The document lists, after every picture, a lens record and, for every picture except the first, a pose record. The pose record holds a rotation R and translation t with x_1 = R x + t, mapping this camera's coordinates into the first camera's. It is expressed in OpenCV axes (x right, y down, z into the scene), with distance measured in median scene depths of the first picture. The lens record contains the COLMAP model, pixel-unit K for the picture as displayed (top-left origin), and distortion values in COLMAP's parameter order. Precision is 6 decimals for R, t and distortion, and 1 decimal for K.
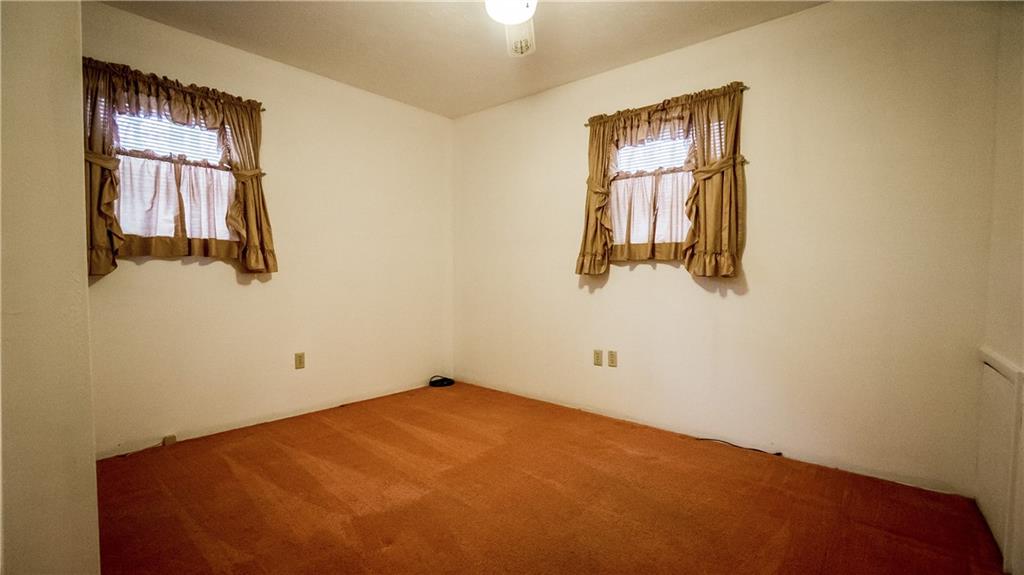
lens RADIAL K [[451.1, 0, 505.2], [0, 451.1, 292.8], [0, 0, 1]] dist [-0.065088, 0.024769]
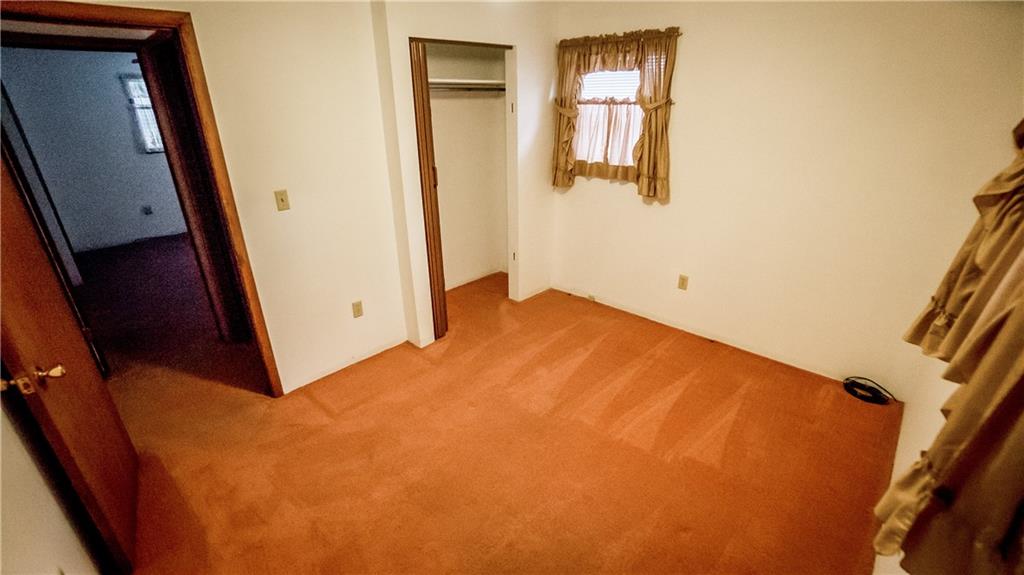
lens RADIAL K [[451.1, 0, 505.2], [0, 451.1, 292.8], [0, 0, 1]] dist [-0.065088, 0.024769]
pose [[-0.042411, 0.380449, -0.923829, 0.691780], [-0.032270, 0.923657, 0.381859, -0.273697], [0.998579, 0.046007, -0.026896, 0.750764]]
